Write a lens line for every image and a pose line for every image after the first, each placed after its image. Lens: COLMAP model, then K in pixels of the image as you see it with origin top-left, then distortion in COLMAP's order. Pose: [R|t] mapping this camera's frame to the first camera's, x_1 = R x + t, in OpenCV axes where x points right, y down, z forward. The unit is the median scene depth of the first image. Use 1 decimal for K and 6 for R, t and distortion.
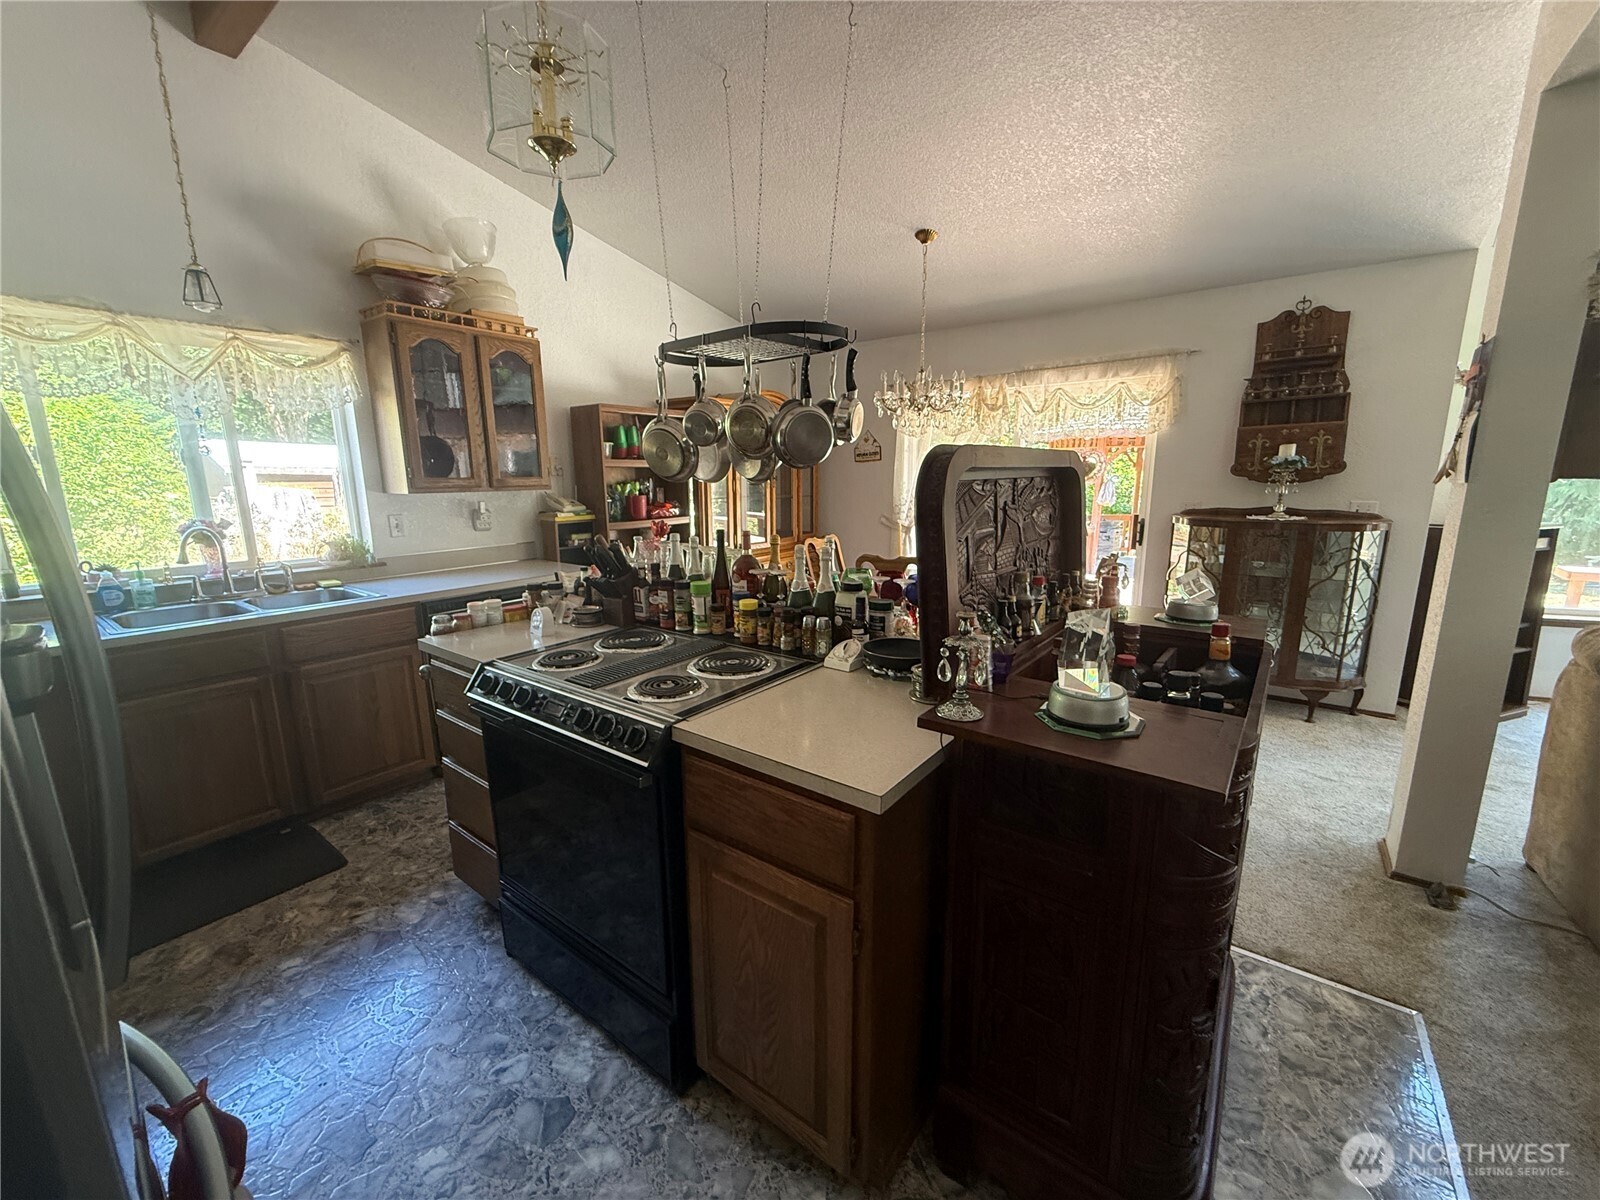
lens RADIAL K [[632.7, 0, 803.1], [0, 632.7, 599.8], [0, 0, 1]] dist [-0.002502, -0.000170]
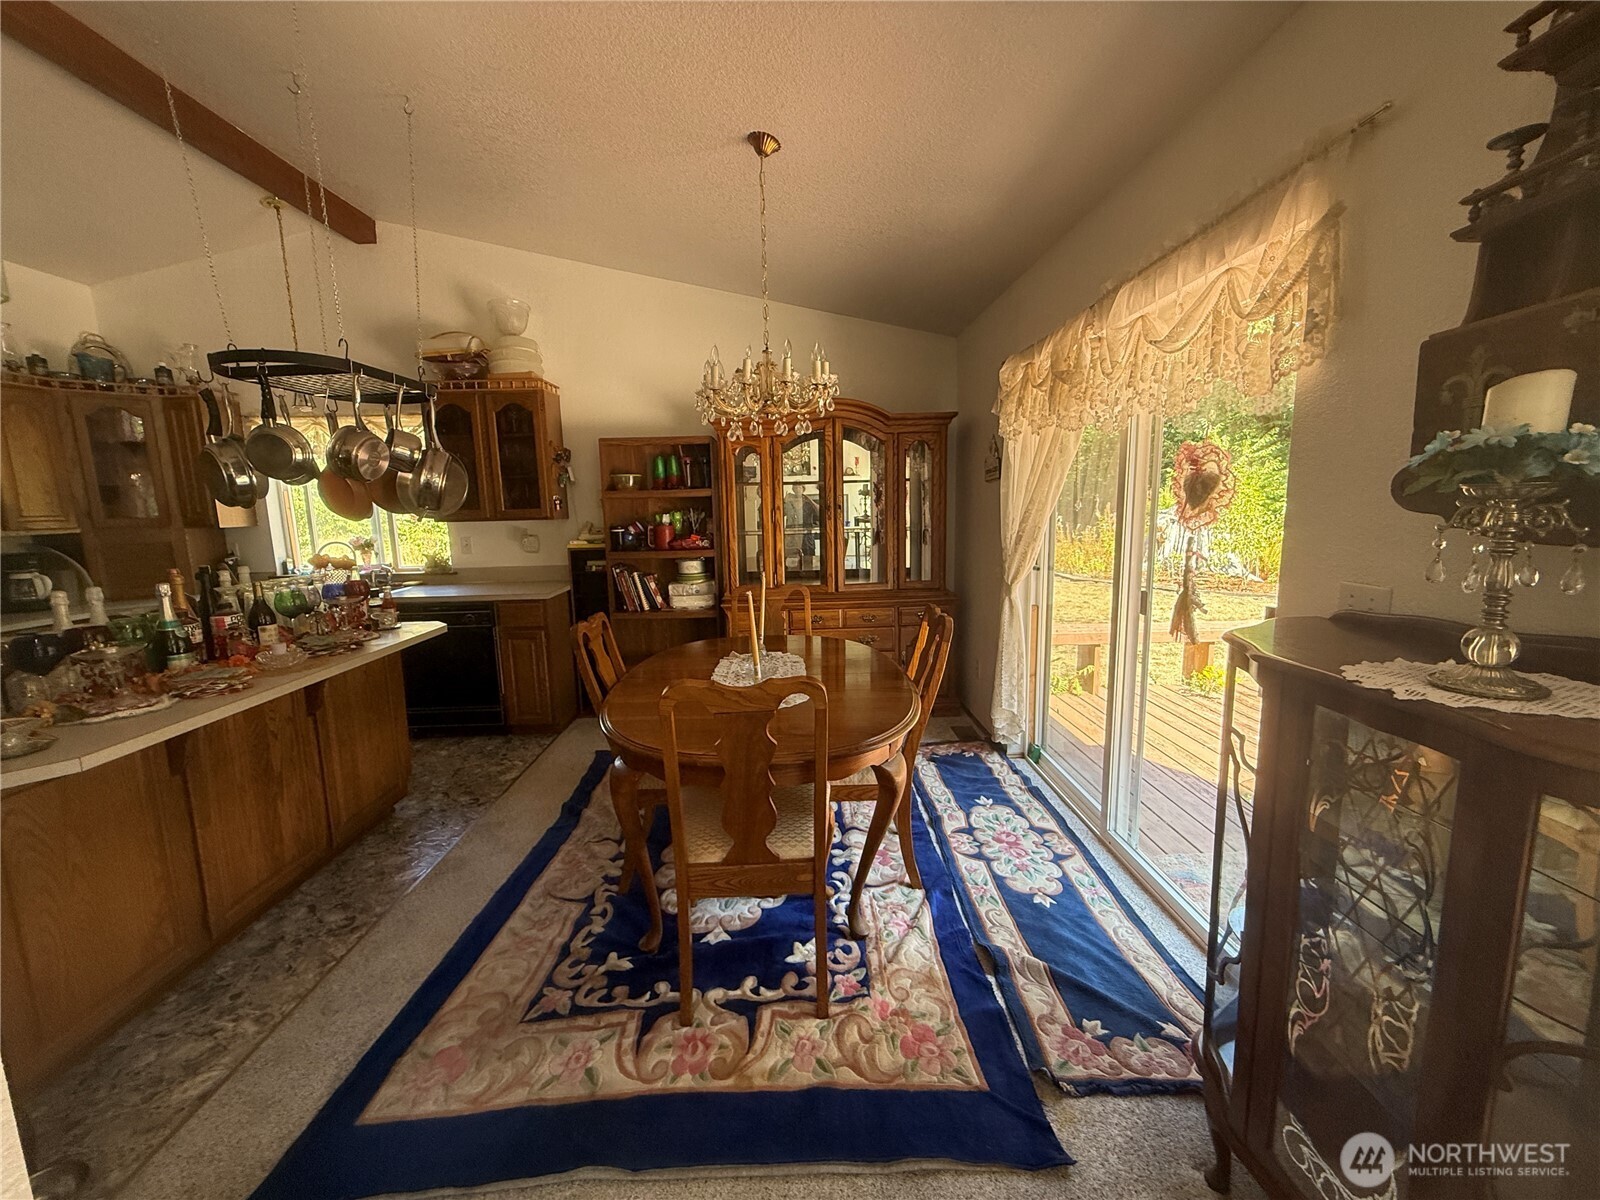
lens RADIAL K [[632.7, 0, 802.0], [0, 632.7, 594.3], [0, 0, 1]] dist [-0.002502, -0.000170]
pose [[0.628012, 0.104497, -0.771156, 0.838173], [-0.137736, 0.990224, 0.022013, -0.143708], [0.765918, 0.092392, 0.636265, 0.708770]]
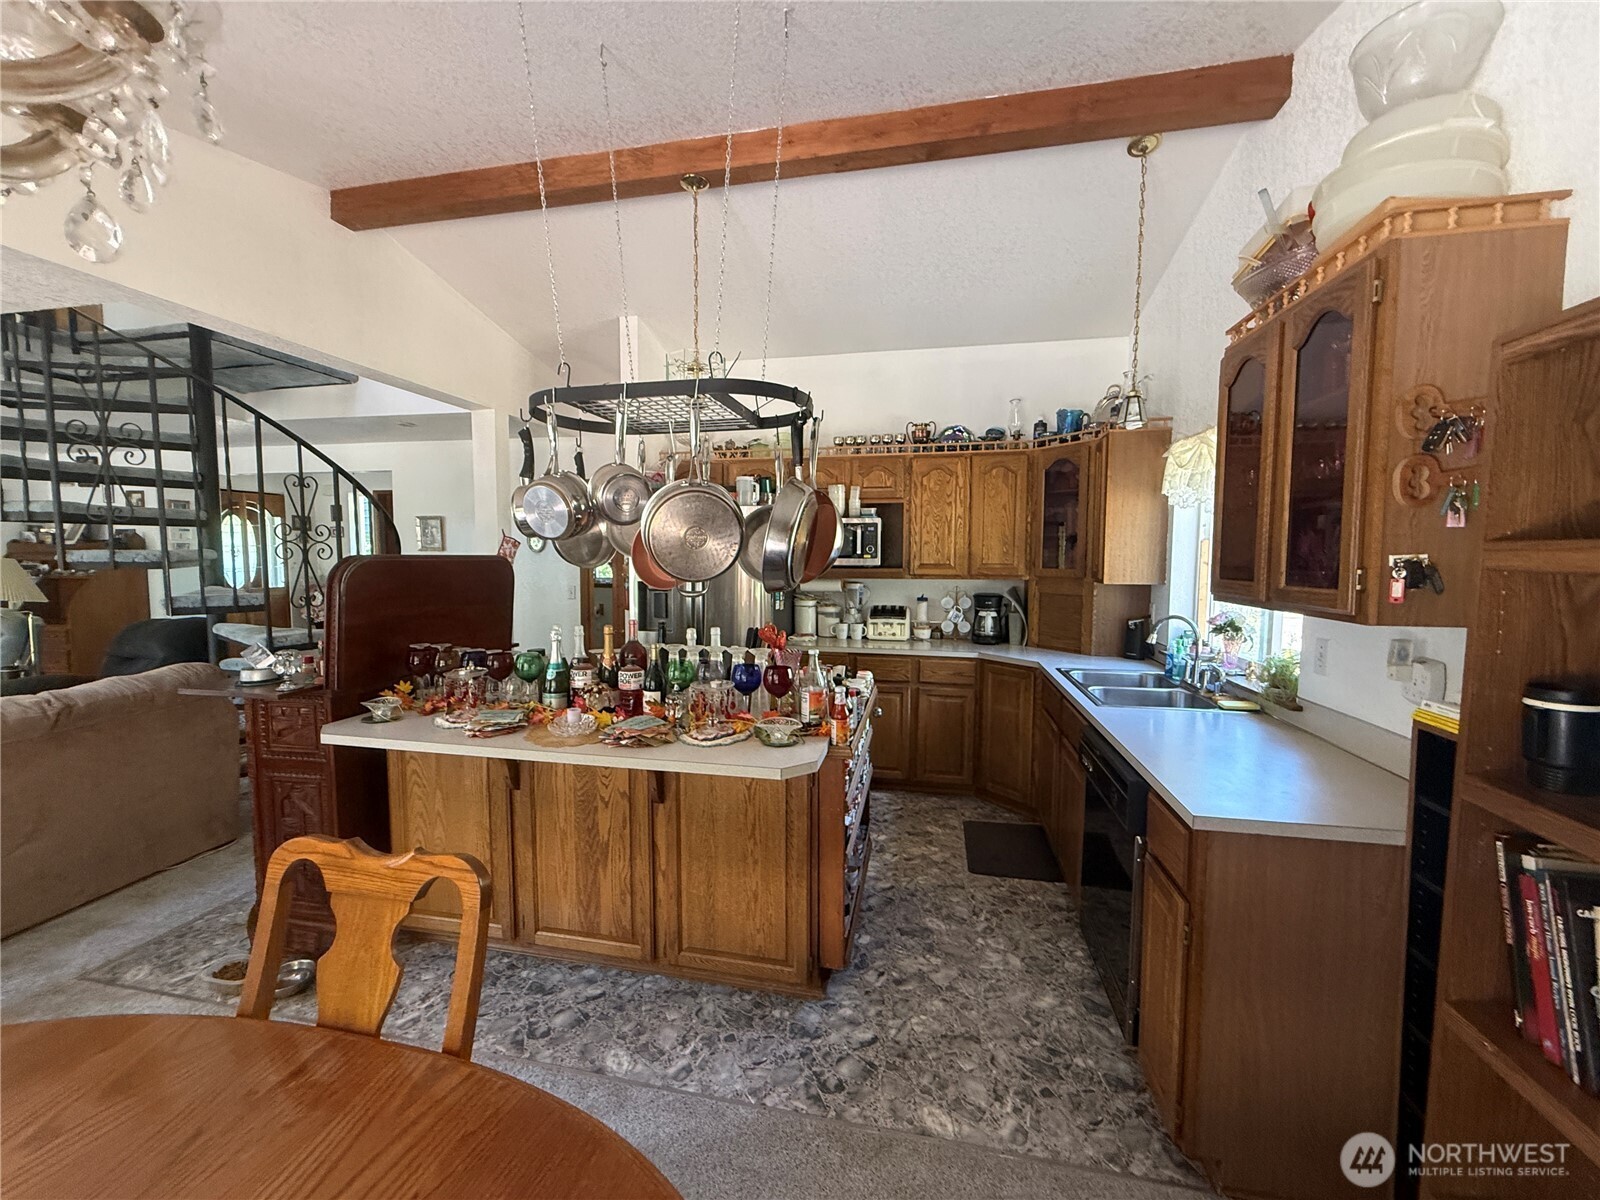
lens RADIAL K [[632.7, 0, 799.1], [0, 632.7, 600.9], [0, 0, 1]] dist [-0.002502, -0.000170]
pose [[-0.902740, 0.030885, -0.429077, 0.077629], [-0.088715, 0.962614, 0.255939, -0.284098], [0.420940, 0.269112, -0.866250, 1.307836]]
